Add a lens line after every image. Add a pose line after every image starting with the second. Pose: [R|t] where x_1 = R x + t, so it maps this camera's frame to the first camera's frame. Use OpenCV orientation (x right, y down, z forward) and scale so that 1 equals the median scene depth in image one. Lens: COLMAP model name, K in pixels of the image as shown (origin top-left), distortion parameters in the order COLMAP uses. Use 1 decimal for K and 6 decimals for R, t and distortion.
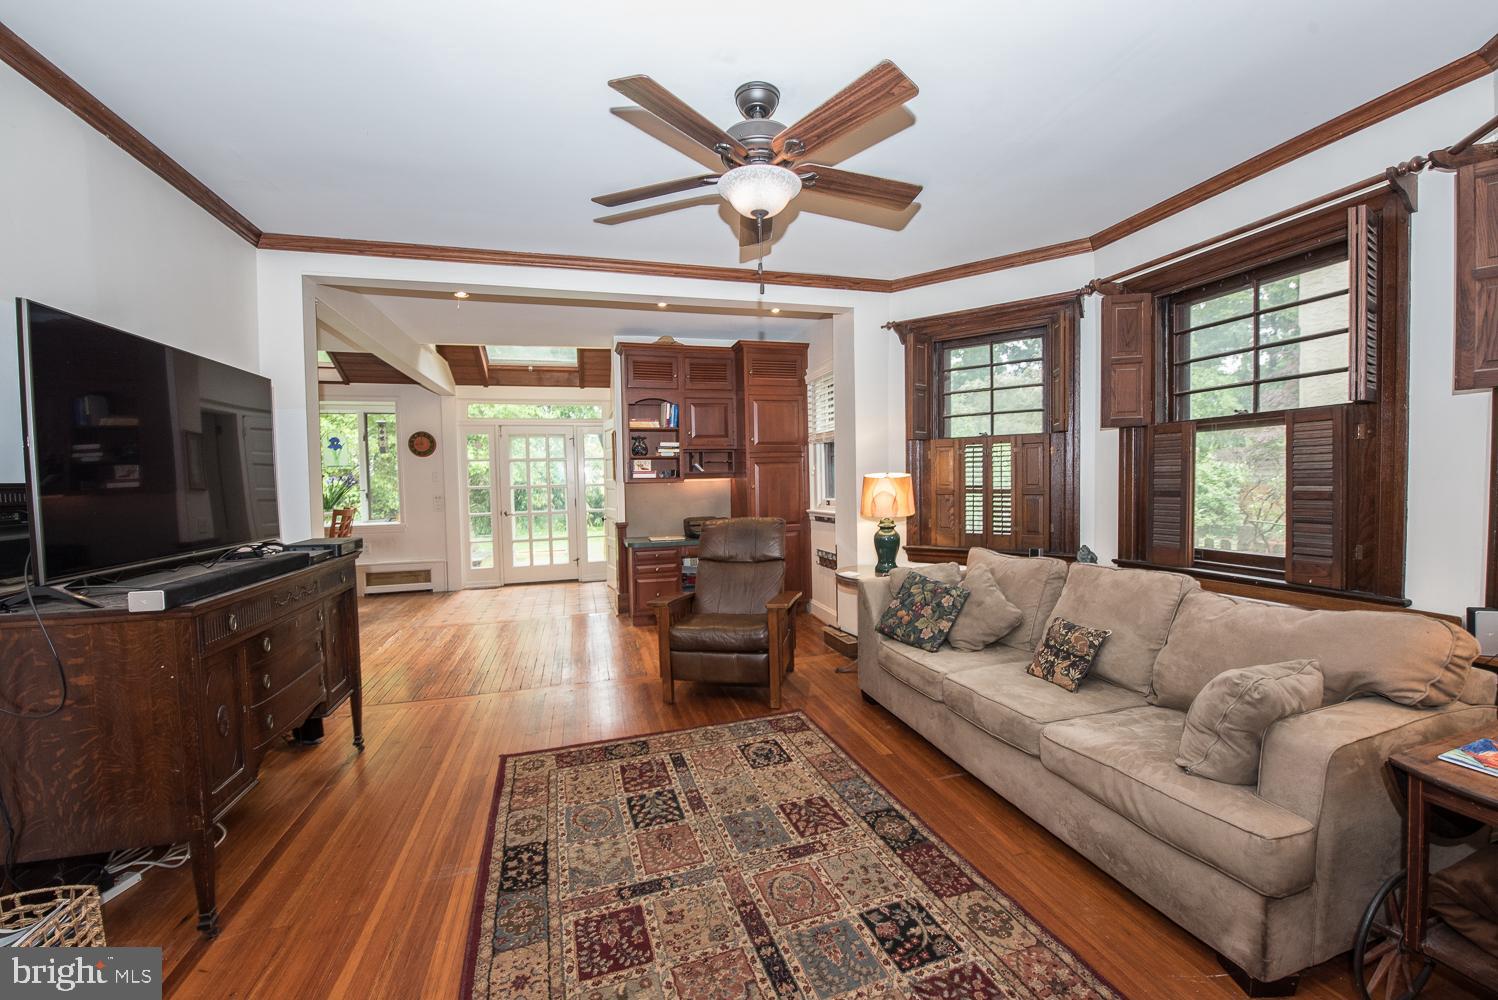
lens RADIAL K [[597.0, 0, 753.0], [0, 597.0, 502.4], [0, 0, 1]] dist [-0.017246, -0.000908]
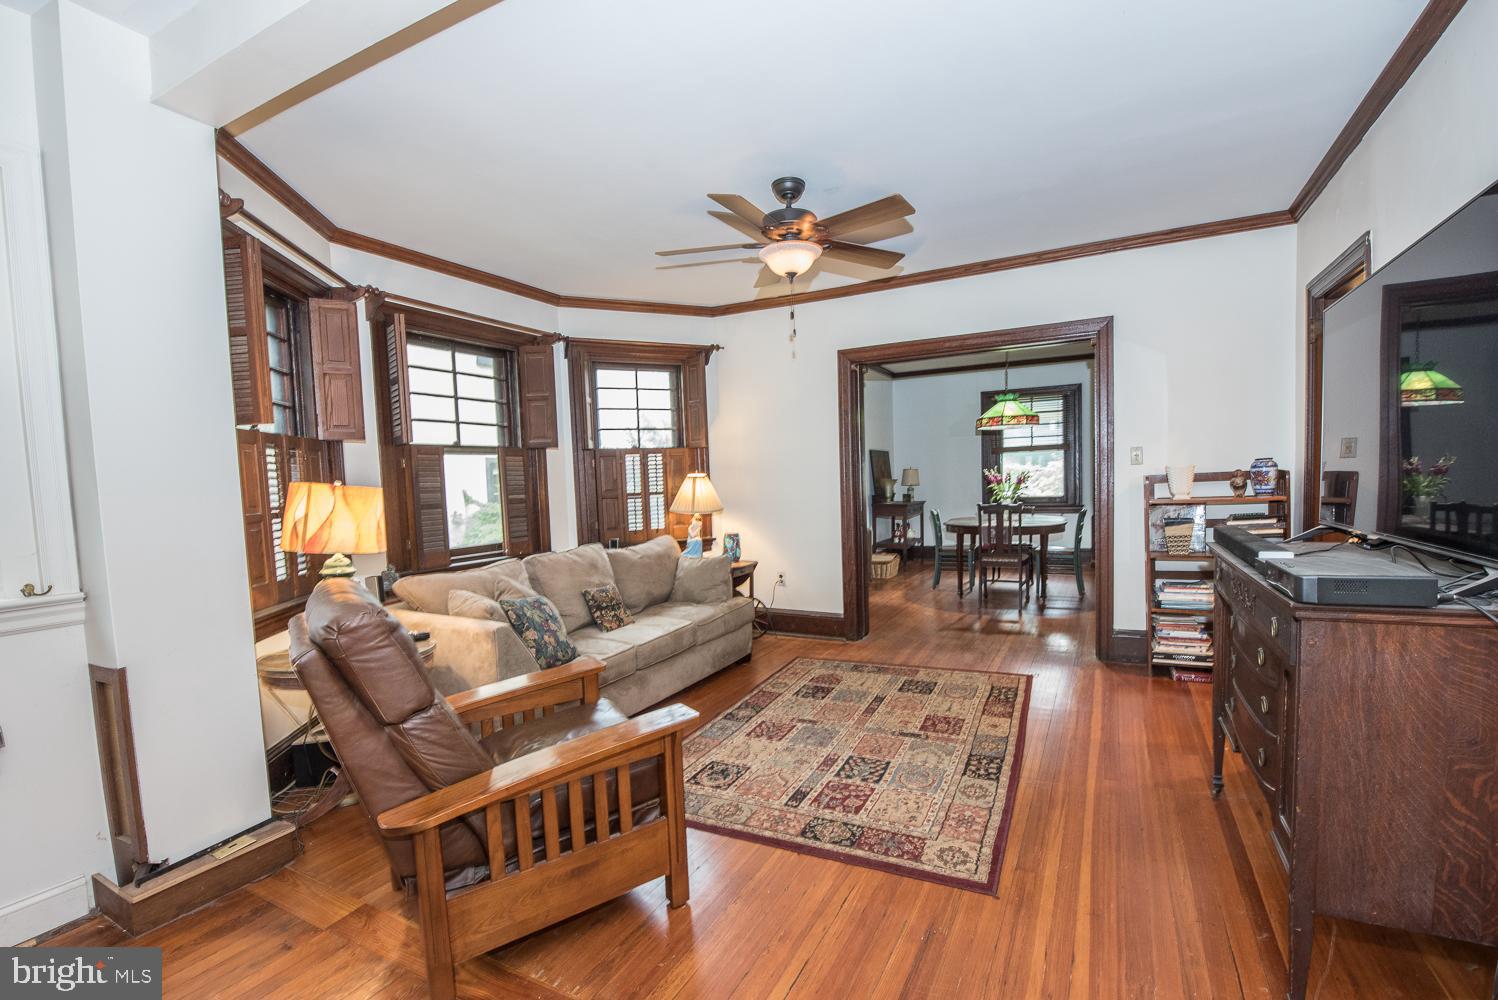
lens RADIAL K [[597.0, 0, 753.0], [0, 597.0, 502.4], [0, 0, 1]] dist [-0.017246, -0.000908]
pose [[-0.688107, 0.009707, 0.725544, -0.845802], [0.071952, 0.995895, 0.054915, -0.062706], [-0.722033, 0.089992, -0.685981, 1.887824]]
